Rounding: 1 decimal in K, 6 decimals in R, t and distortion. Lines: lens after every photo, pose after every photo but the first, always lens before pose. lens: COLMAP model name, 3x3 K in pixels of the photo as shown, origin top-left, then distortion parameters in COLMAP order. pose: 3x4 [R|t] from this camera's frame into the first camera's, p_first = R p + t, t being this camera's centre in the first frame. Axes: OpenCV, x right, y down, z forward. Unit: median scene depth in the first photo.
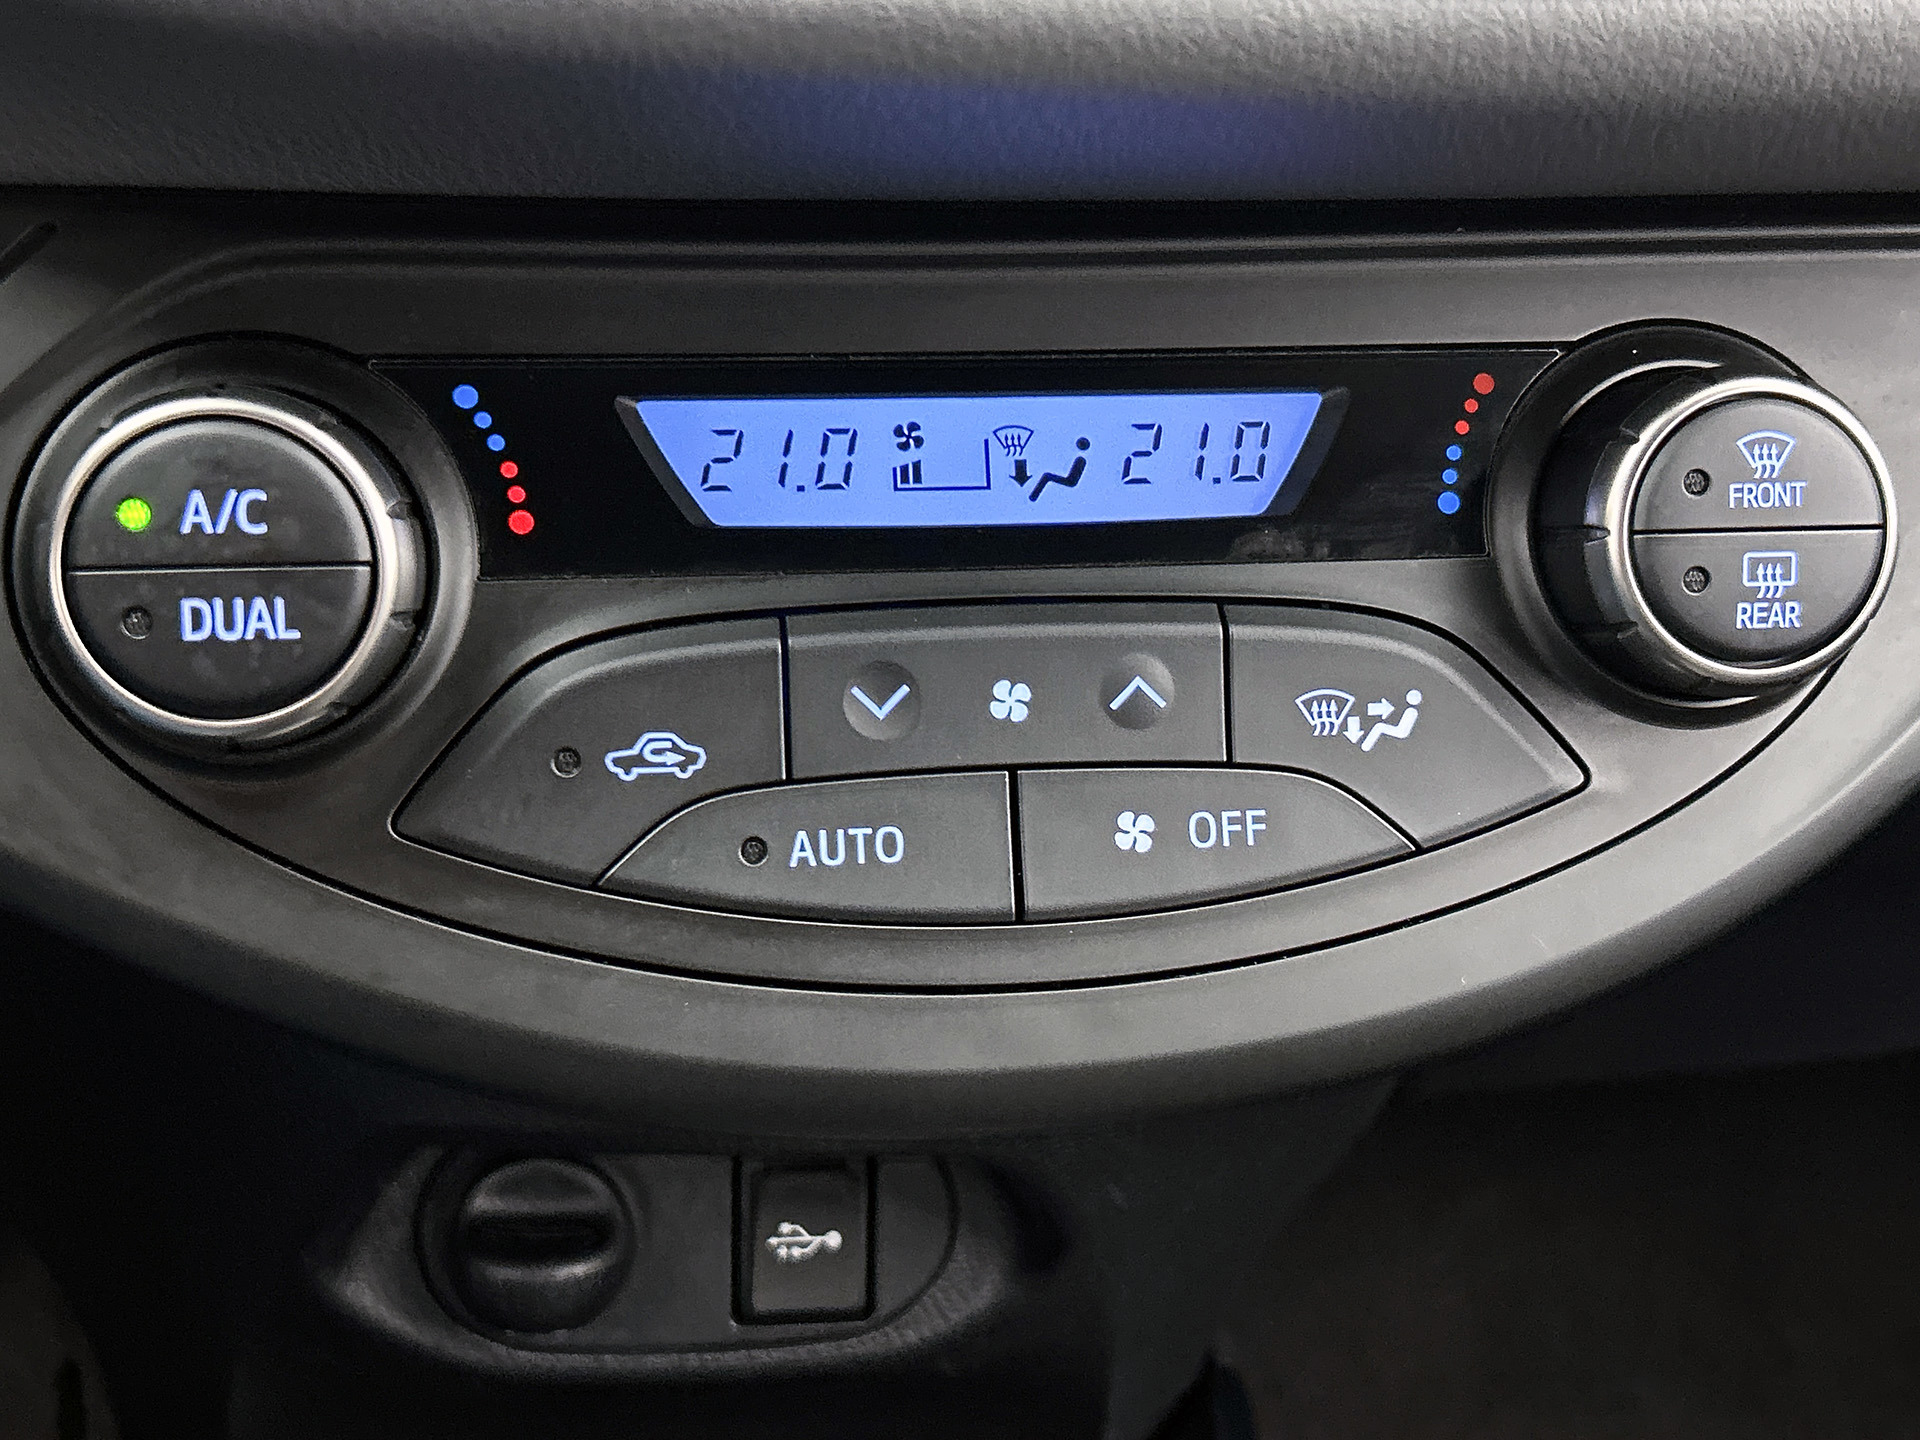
lens RADIAL K [[2252.7, 0, 960.0], [0, 2252.7, 720.0], [0, 0, 1]] dist [0.126744, -0.012825]
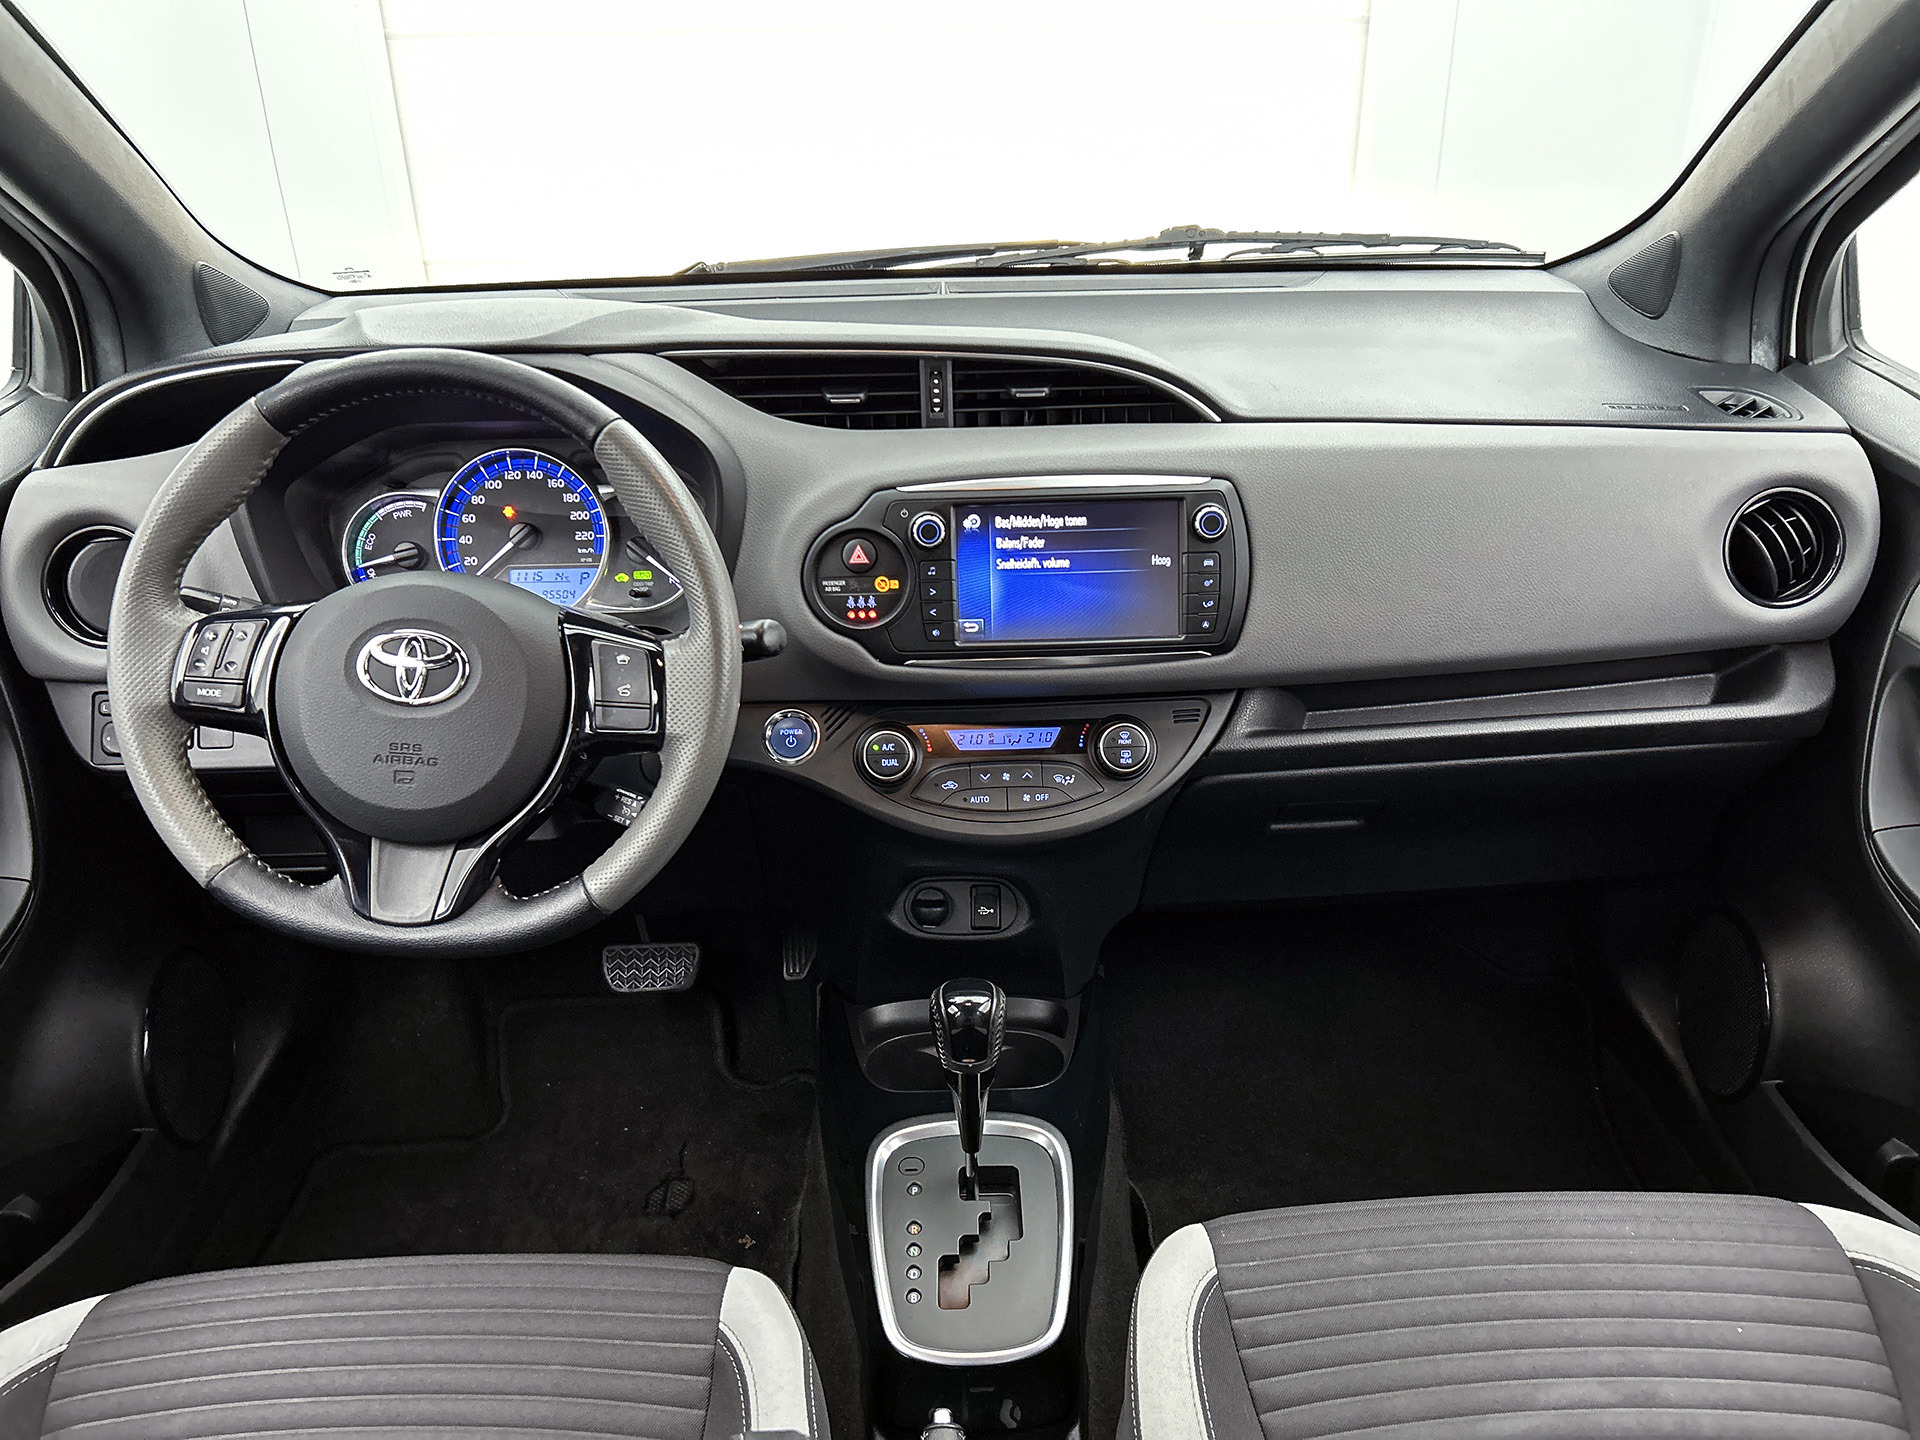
lens RADIAL K [[1475.8, 0, 960.0], [0, 1475.8, 720.0], [0, 0, 1]] dist [0.030858, -0.002642]
pose [[0.987109, -0.019454, -0.158862, 0.377009], [-0.005586, 0.987793, -0.155675, 0.325493], [0.159951, 0.154556, 0.974950, -2.080938]]
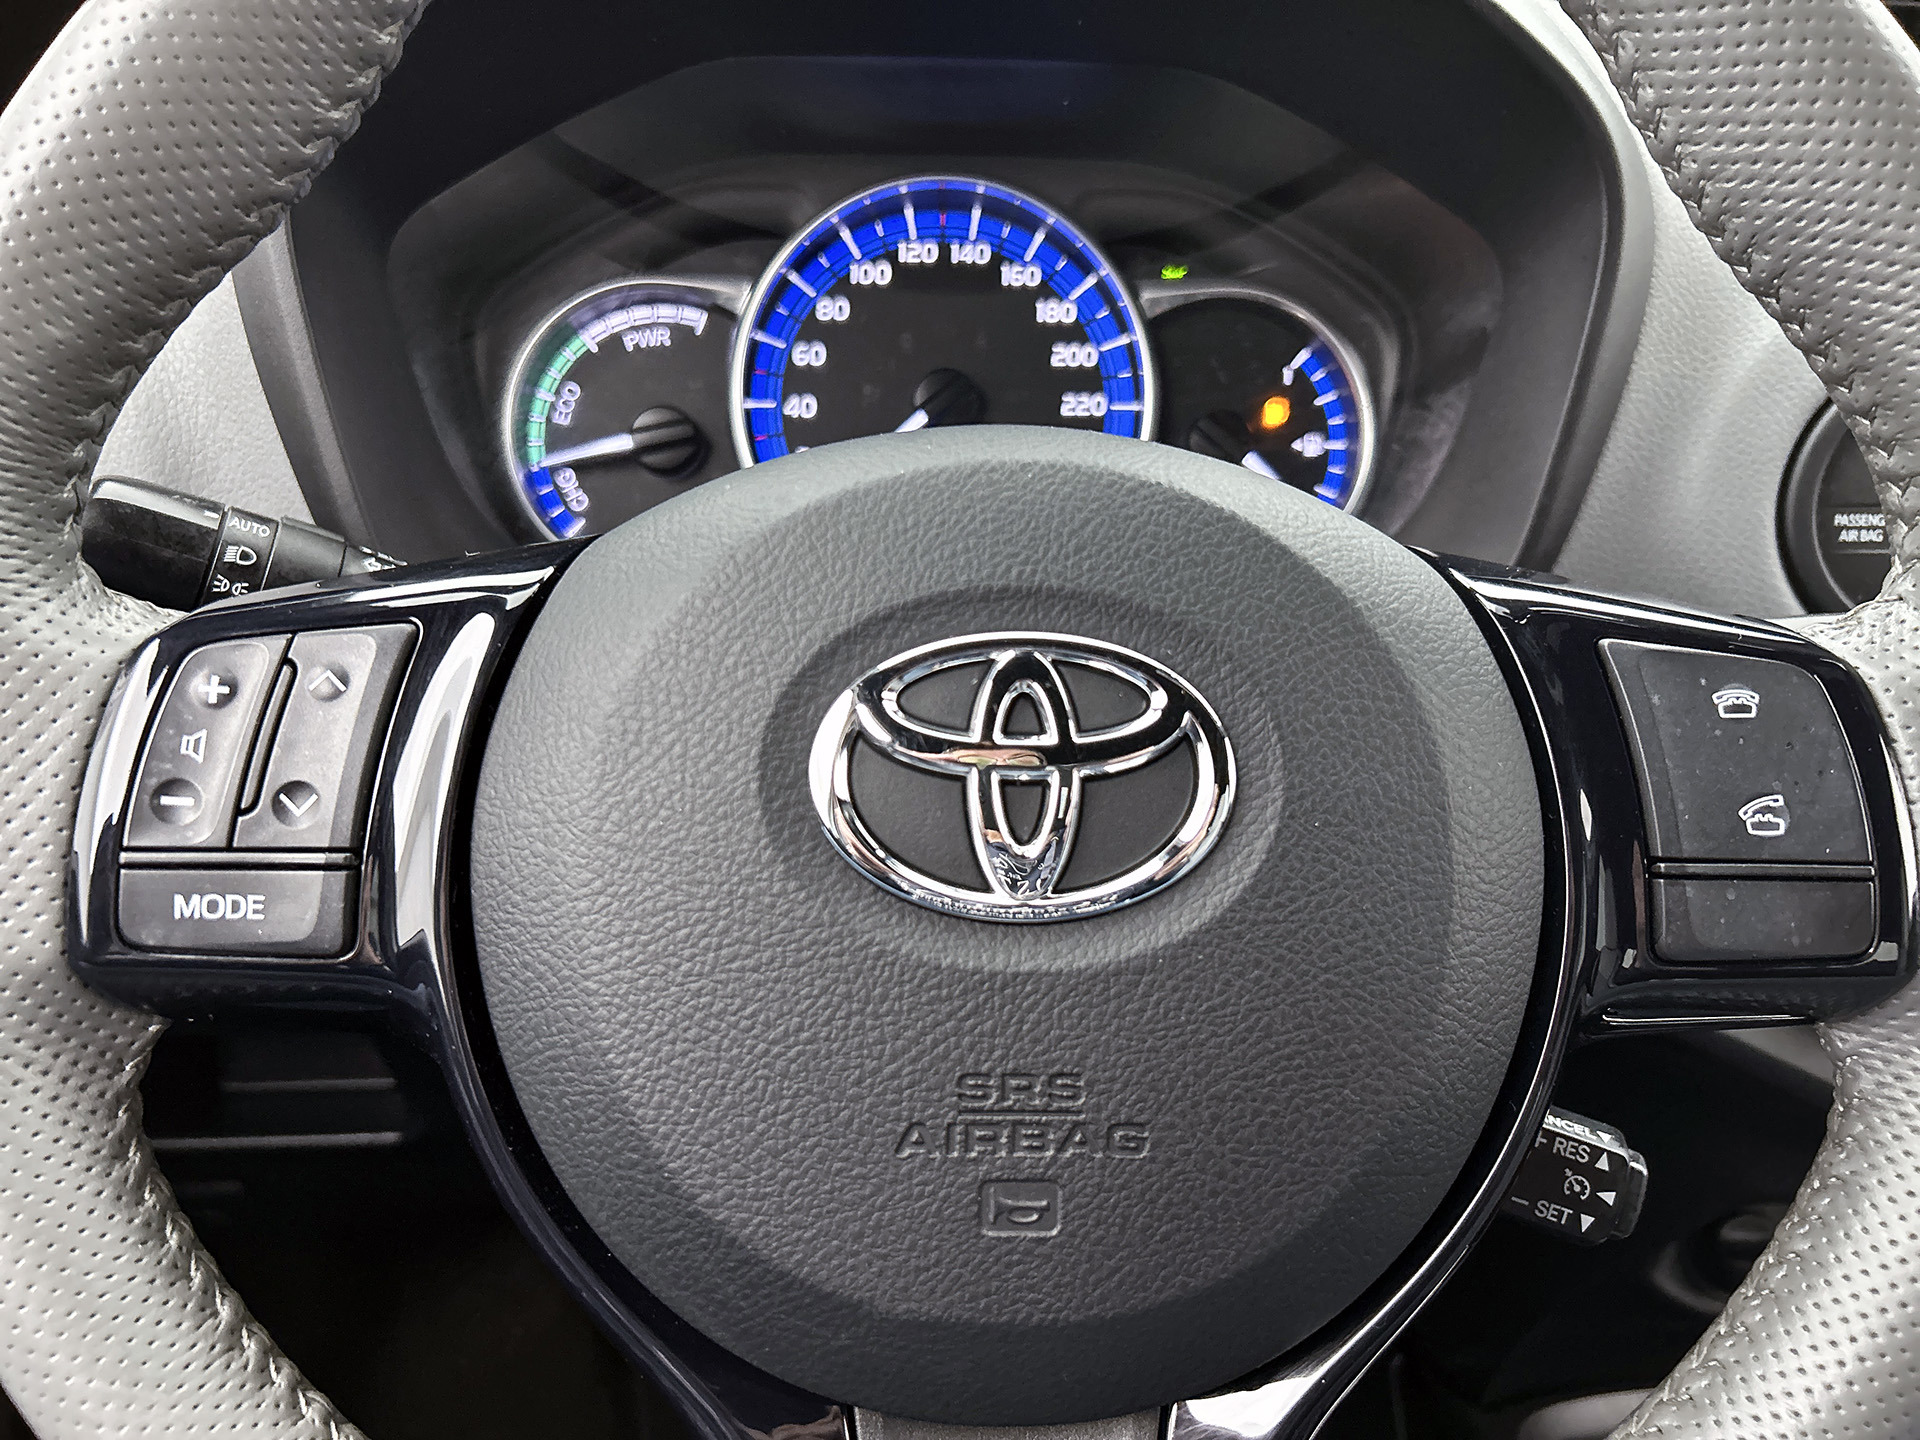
lens RADIAL K [[1458.5, 0, 966.3], [0, 1458.5, 750.4], [0, 0, 1]] dist [0.026701, -0.007588]
pose [[0.993728, 0.002507, -0.111798, -0.783899], [-0.017513, 0.990901, -0.133449, -0.043431], [0.110446, 0.134570, 0.984730, -0.551003]]
